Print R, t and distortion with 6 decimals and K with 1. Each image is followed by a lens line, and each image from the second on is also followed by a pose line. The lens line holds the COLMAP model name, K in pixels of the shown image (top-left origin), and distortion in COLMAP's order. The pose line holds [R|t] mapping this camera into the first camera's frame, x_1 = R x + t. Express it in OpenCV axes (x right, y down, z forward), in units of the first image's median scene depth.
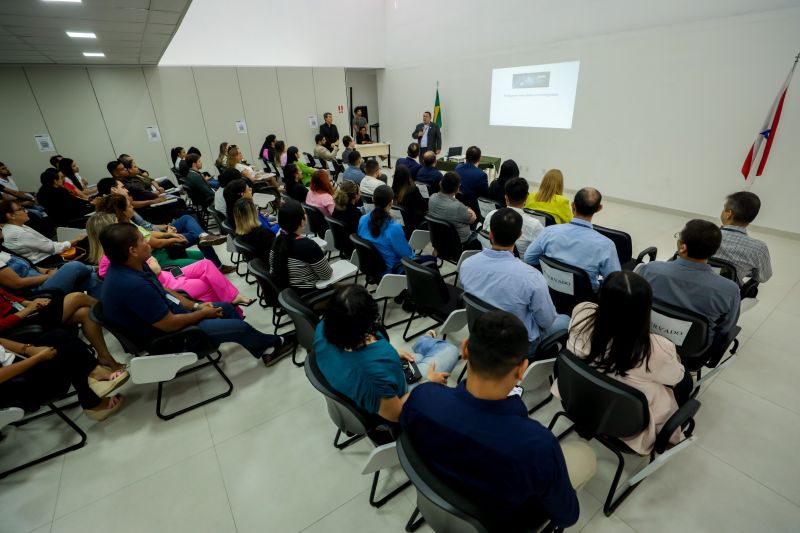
lens RADIAL K [[369.2, 0, 400.9], [0, 369.2, 265.5], [0, 0, 1]] dist [-0.015780, 0.003460]
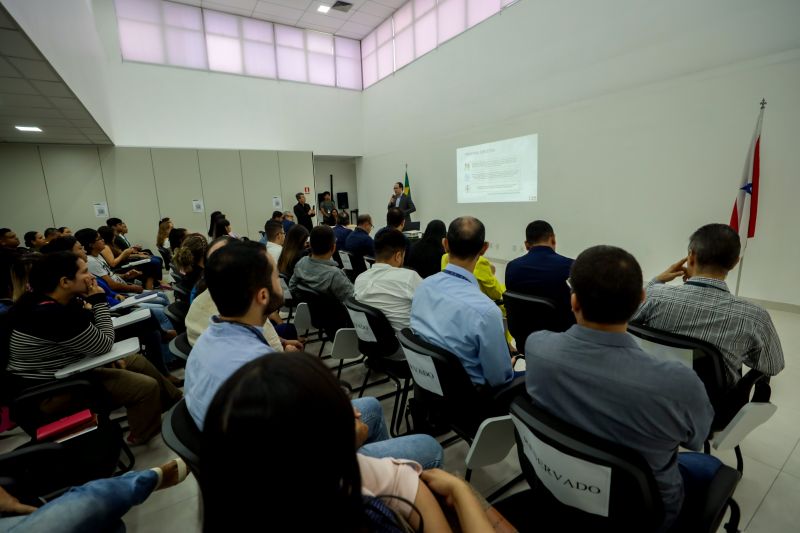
lens RADIAL K [[369.2, 0, 399.1], [0, 369.2, 265.0], [0, 0, 1]] dist [-0.015780, 0.003460]
pose [[0.999555, -0.001092, -0.029823, 0.232818], [-0.006175, 0.970130, -0.242507, 0.011704], [0.029197, 0.242583, 0.969691, 0.213724]]
